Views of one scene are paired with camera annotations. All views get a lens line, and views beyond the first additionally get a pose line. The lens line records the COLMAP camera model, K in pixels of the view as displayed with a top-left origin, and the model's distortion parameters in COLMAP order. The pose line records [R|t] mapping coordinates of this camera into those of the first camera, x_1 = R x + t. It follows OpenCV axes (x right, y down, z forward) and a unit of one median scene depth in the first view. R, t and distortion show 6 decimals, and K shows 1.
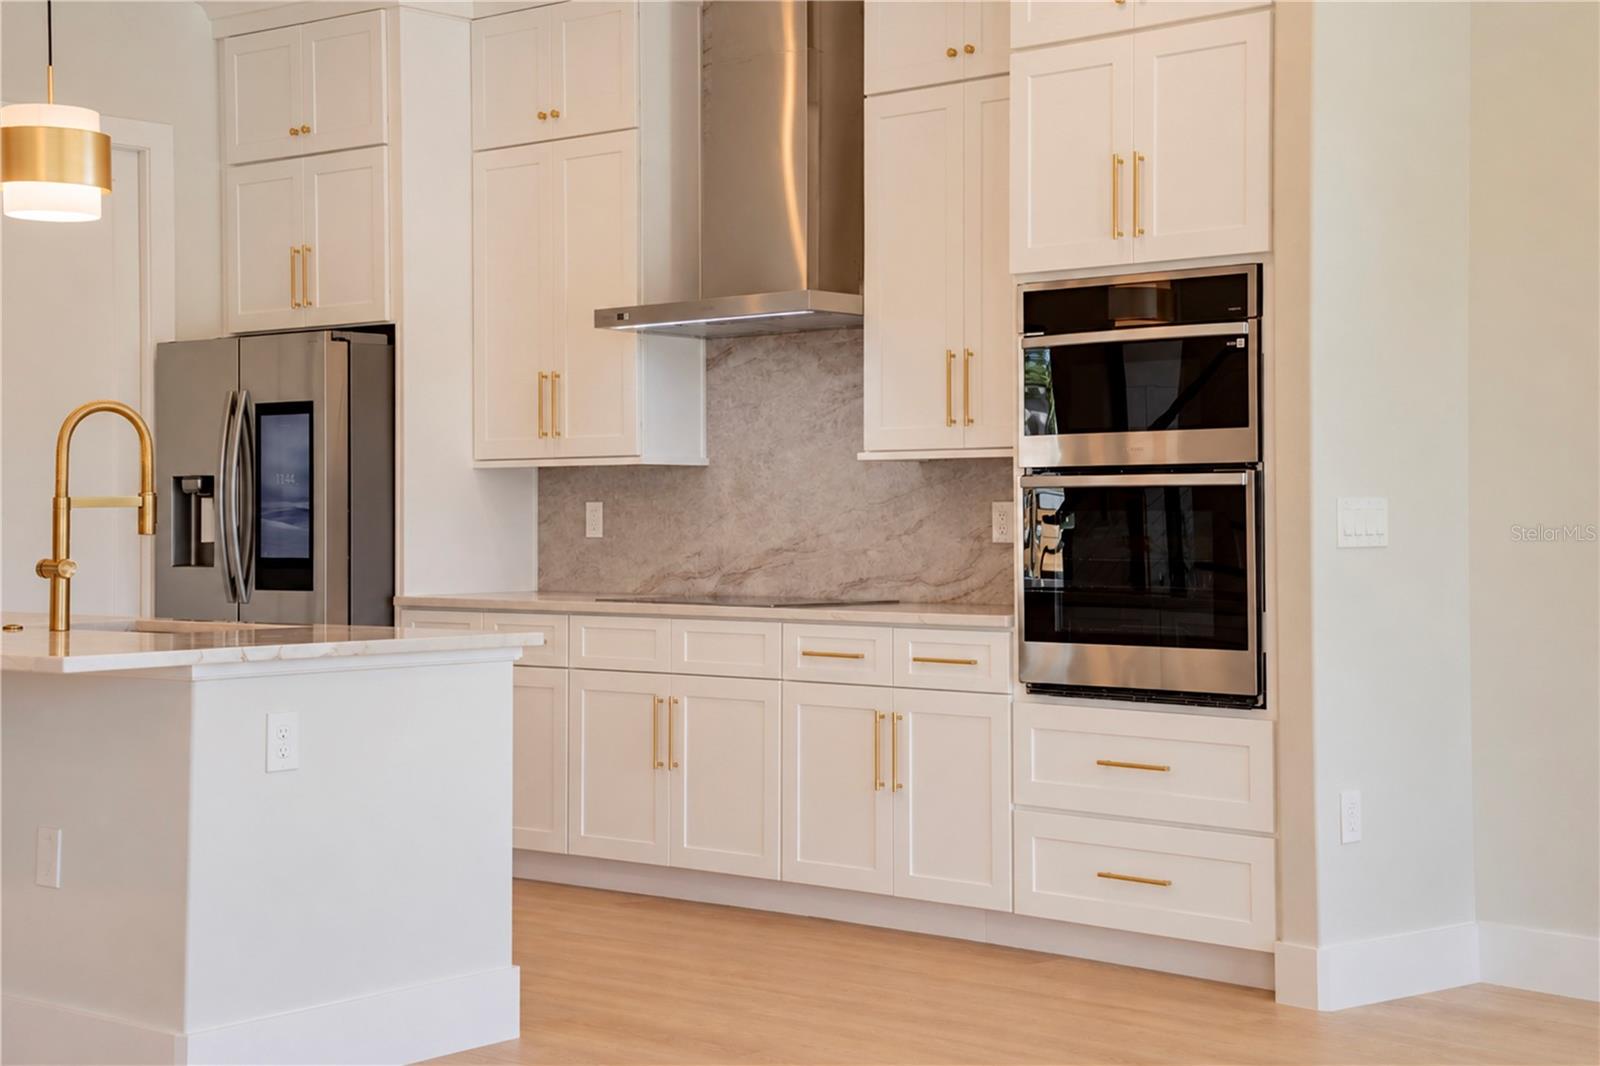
lens RADIAL K [[2768.0, 0, 800.0], [0, 2768.0, 533.0], [0, 0, 1]] dist [0.002269, 0.015841]
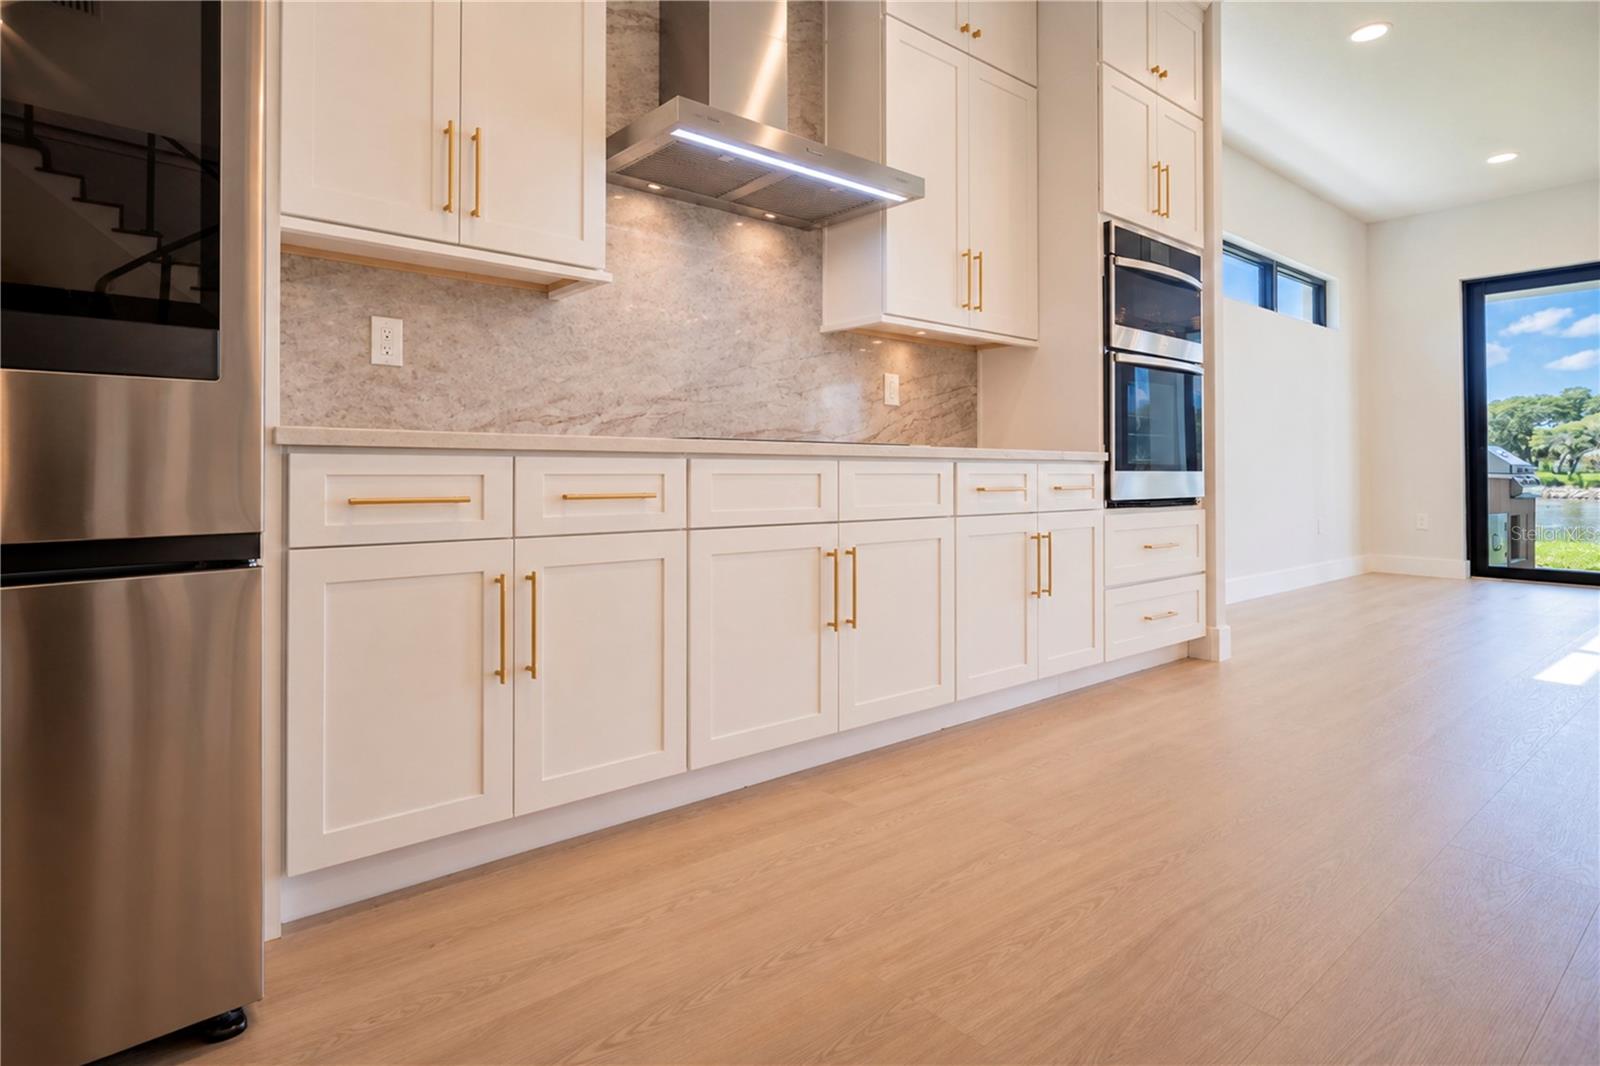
lens RADIAL K [[826.9, 0, 797.5], [0, 826.9, 467.2], [0, 0, 1]] dist [-0.000760, -0.000060]
pose [[0.136494, 0.009598, 0.990594, -0.372033], [0.003553, 0.999942, -0.010178, 0.042891], [-0.990635, 0.004909, 0.136452, 1.111289]]
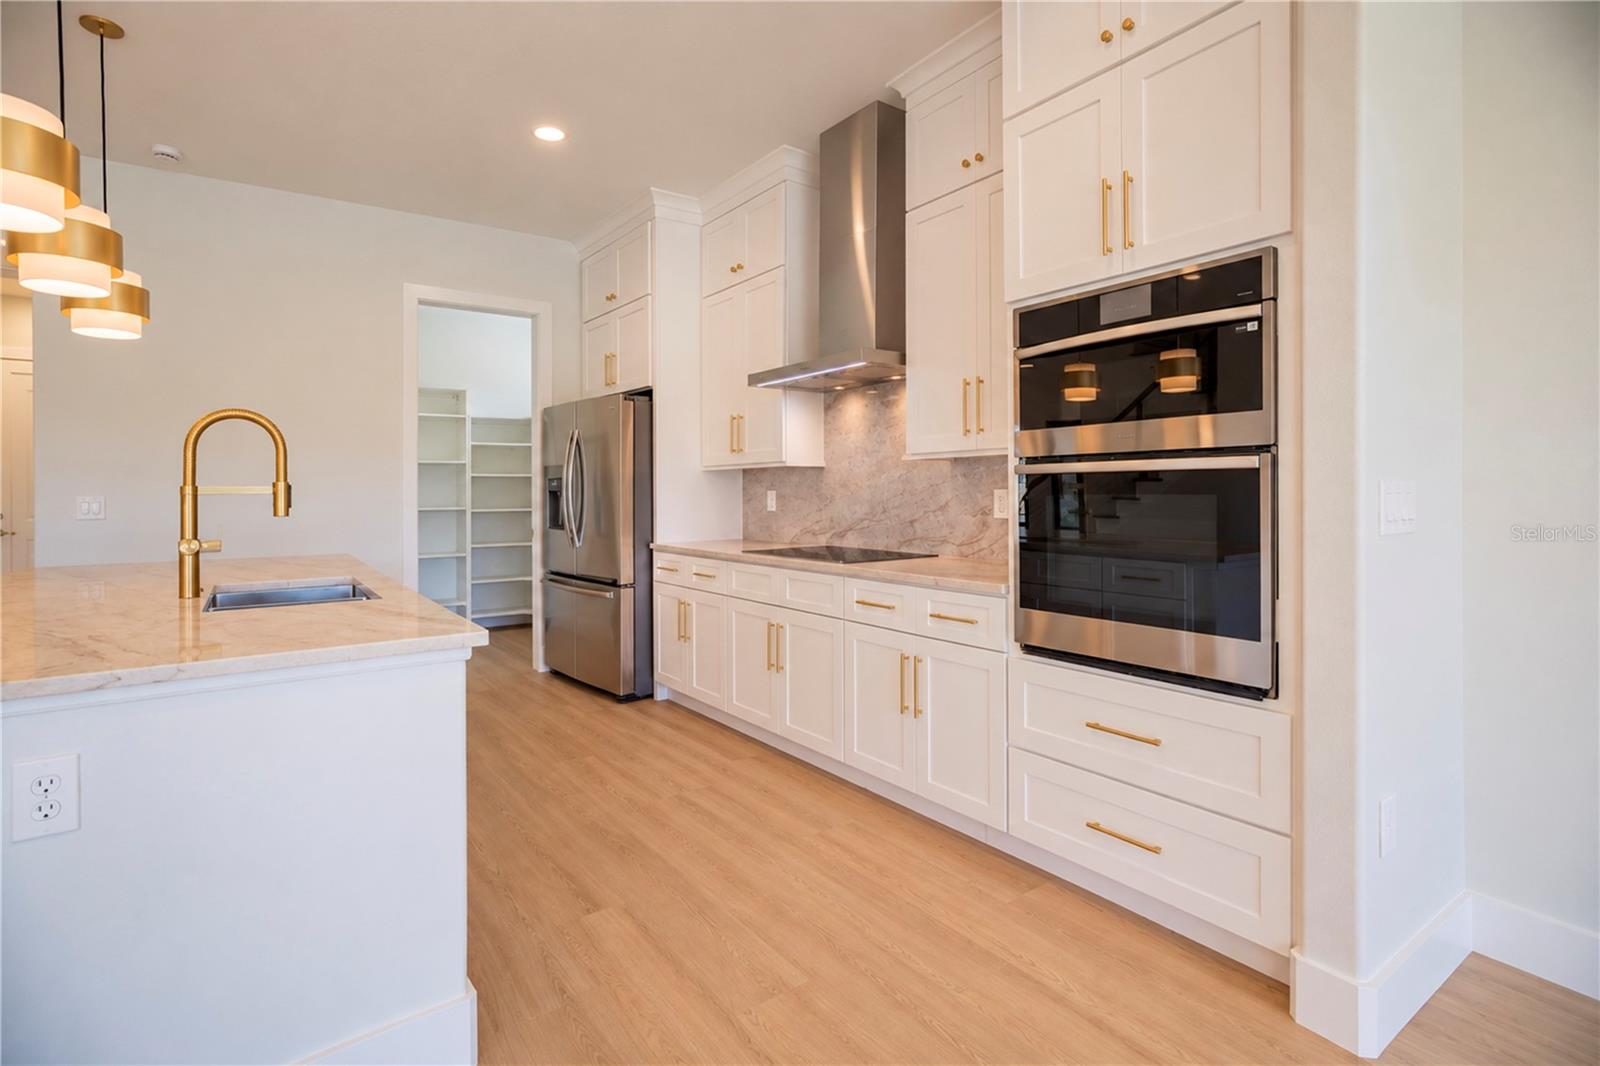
lens RADIAL K [[774.0, 0, 780.1], [0, 774.0, 526.1], [0, 0, 1]] dist [-0.000037, 0.000194]
pose [[0.976524, 0.002080, -0.215397, 0.052734], [0.005731, 0.999349, 0.035633, -0.007755], [0.215330, -0.036031, 0.975876, 0.657117]]
